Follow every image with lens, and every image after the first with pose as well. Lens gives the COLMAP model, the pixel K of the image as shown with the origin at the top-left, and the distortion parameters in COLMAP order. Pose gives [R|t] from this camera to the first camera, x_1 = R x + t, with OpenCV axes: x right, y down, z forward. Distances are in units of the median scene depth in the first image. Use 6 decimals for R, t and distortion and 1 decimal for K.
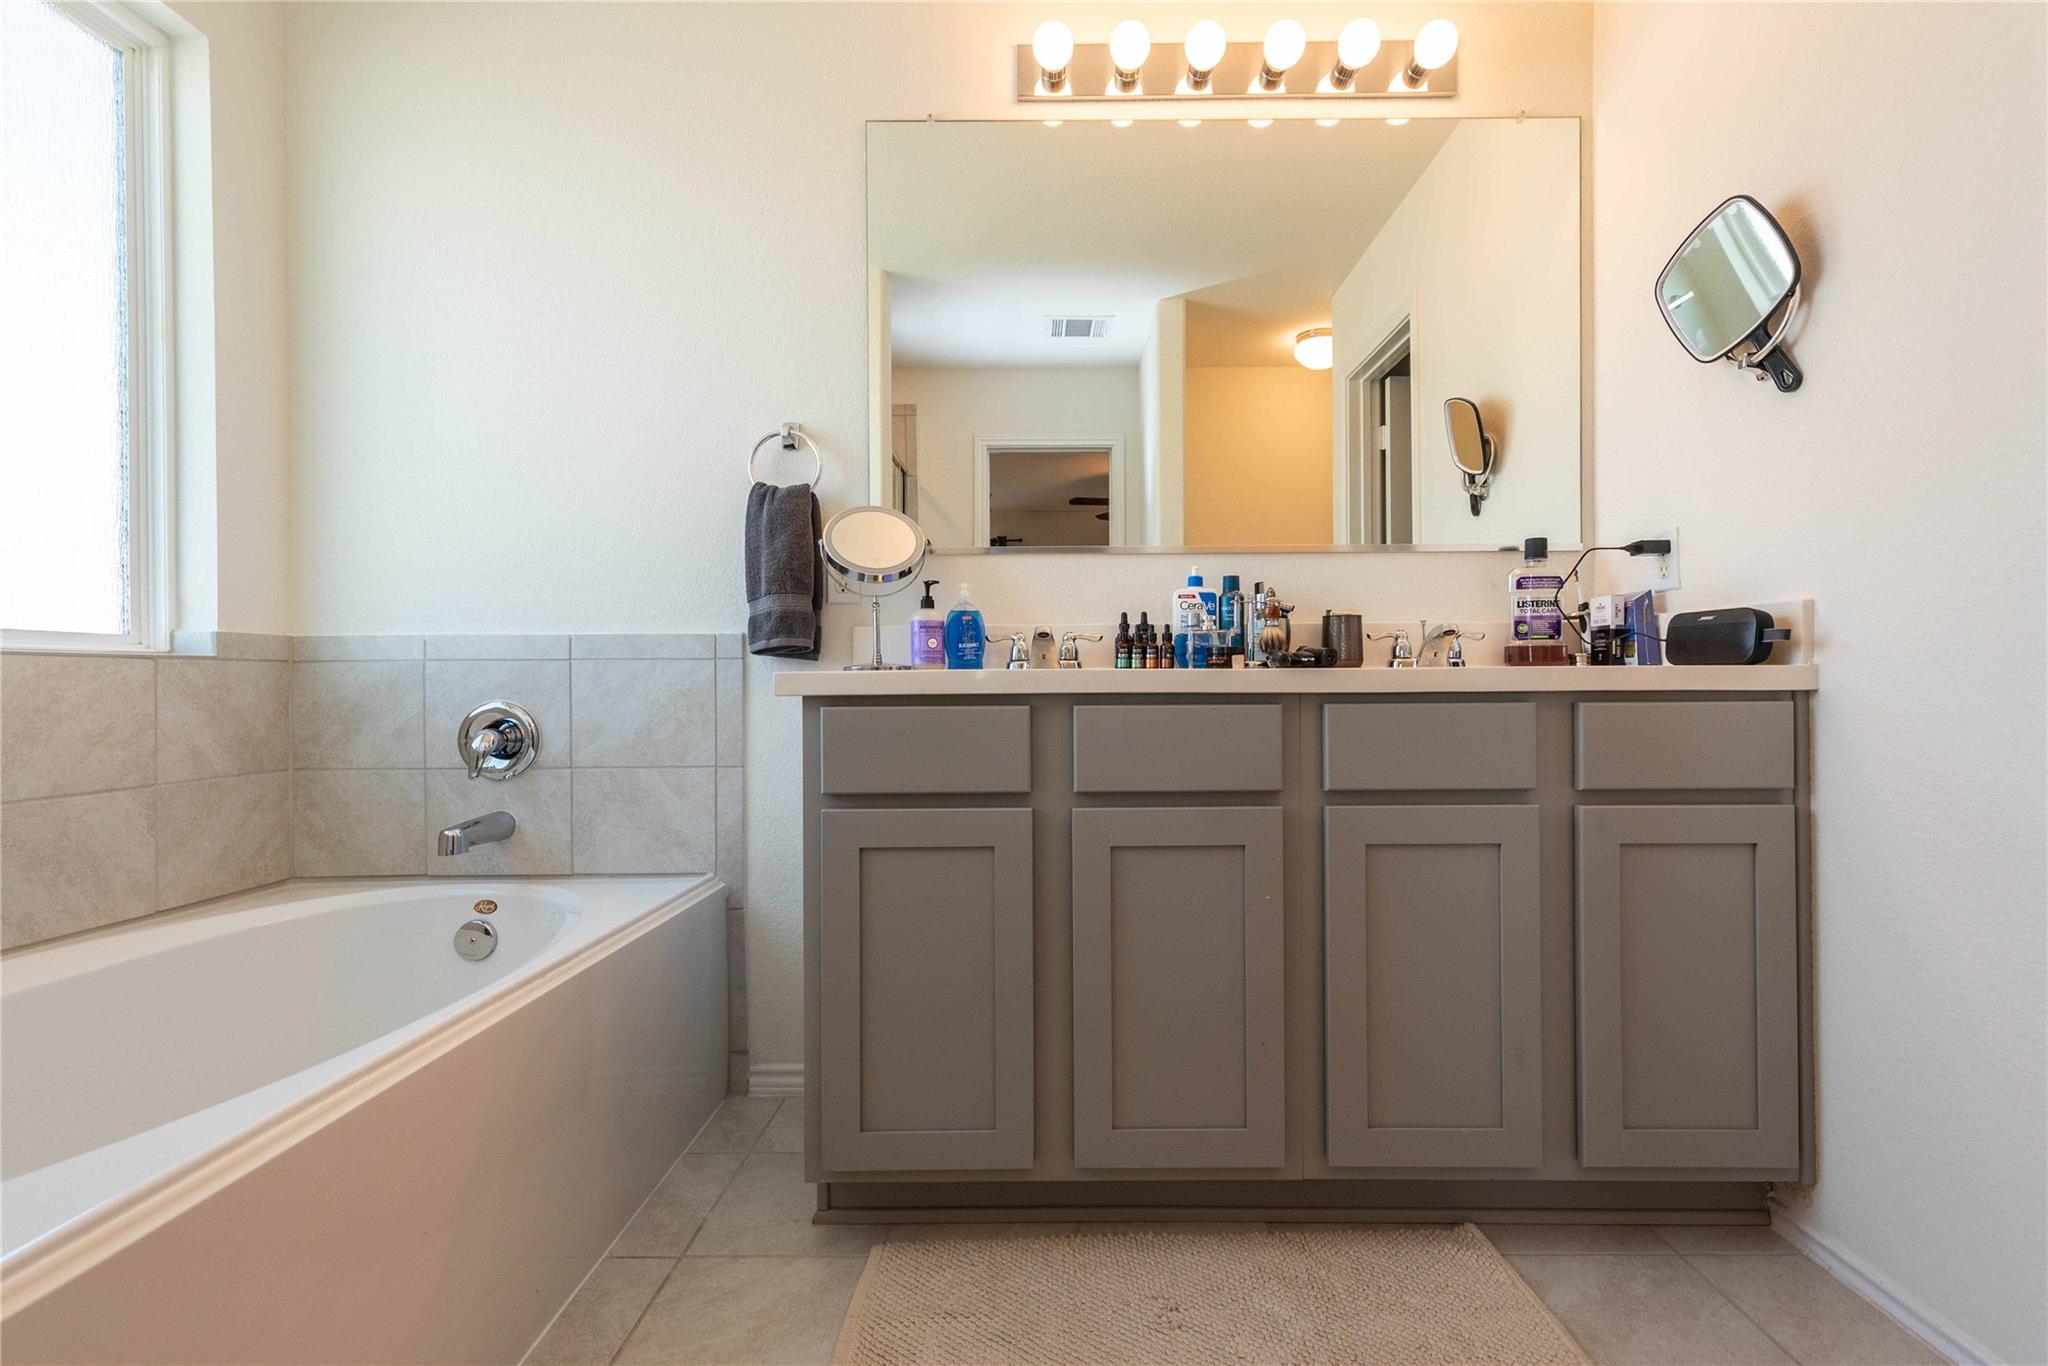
lens RADIAL K [[869.1, 0, 1030.0], [0, 869.1, 683.9], [0, 0, 1]] dist [-0.003755, -0.000325]
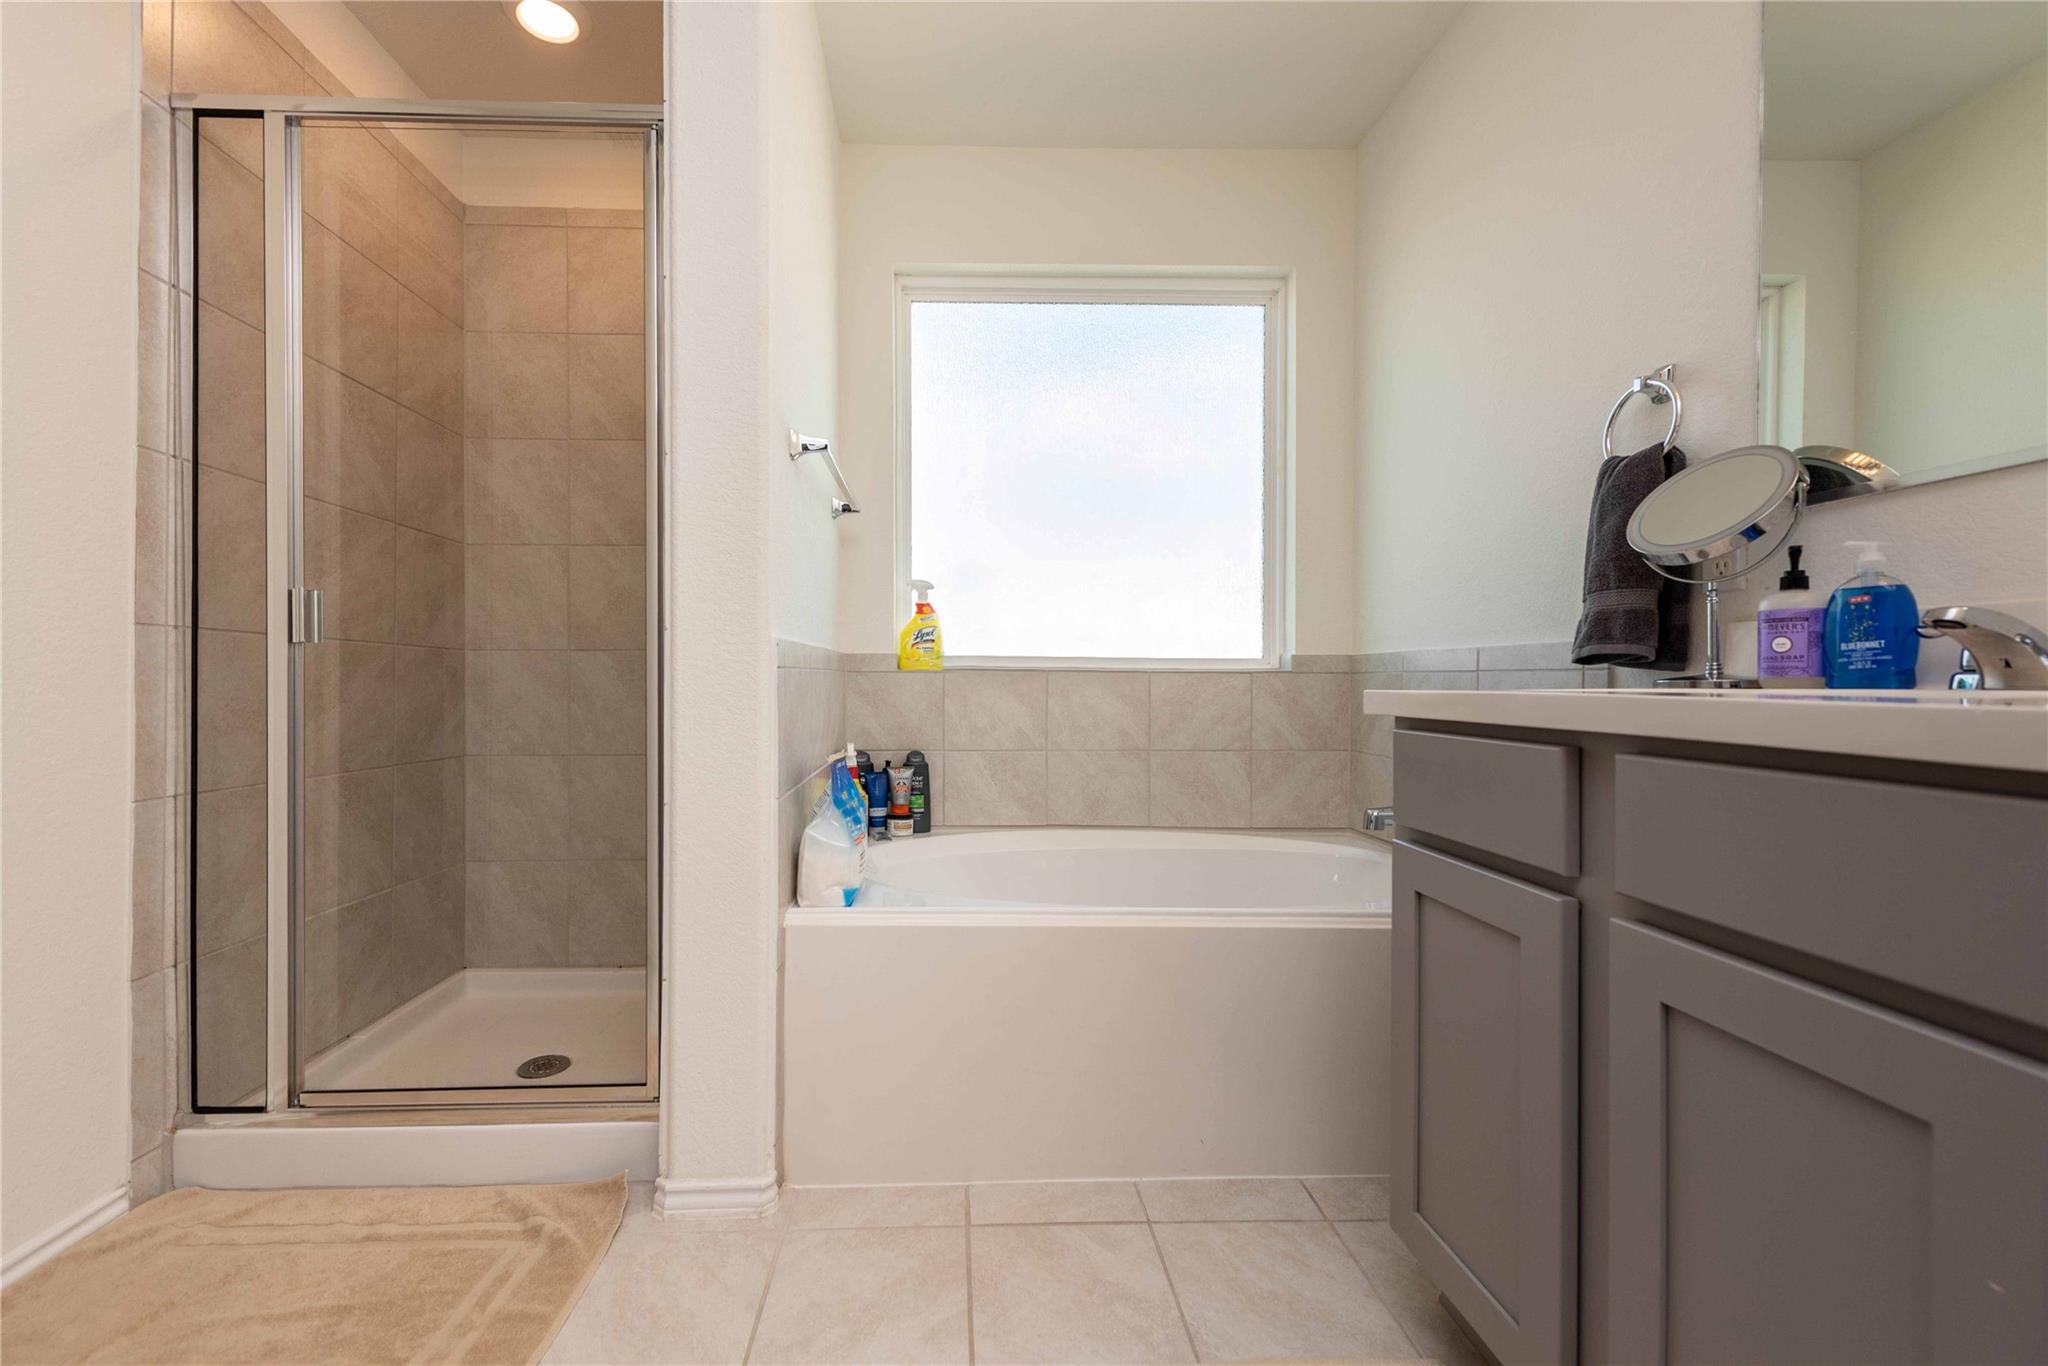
lens RADIAL K [[825.6, 0, 1027.9], [0, 825.6, 680.9], [0, 0, 1]] dist [0.004562, -0.002017]
pose [[0.082120, 0.008814, -0.996583, 0.447401], [-0.003997, 0.999956, 0.008515, -0.022984], [0.996614, 0.003284, 0.082151, 0.393072]]
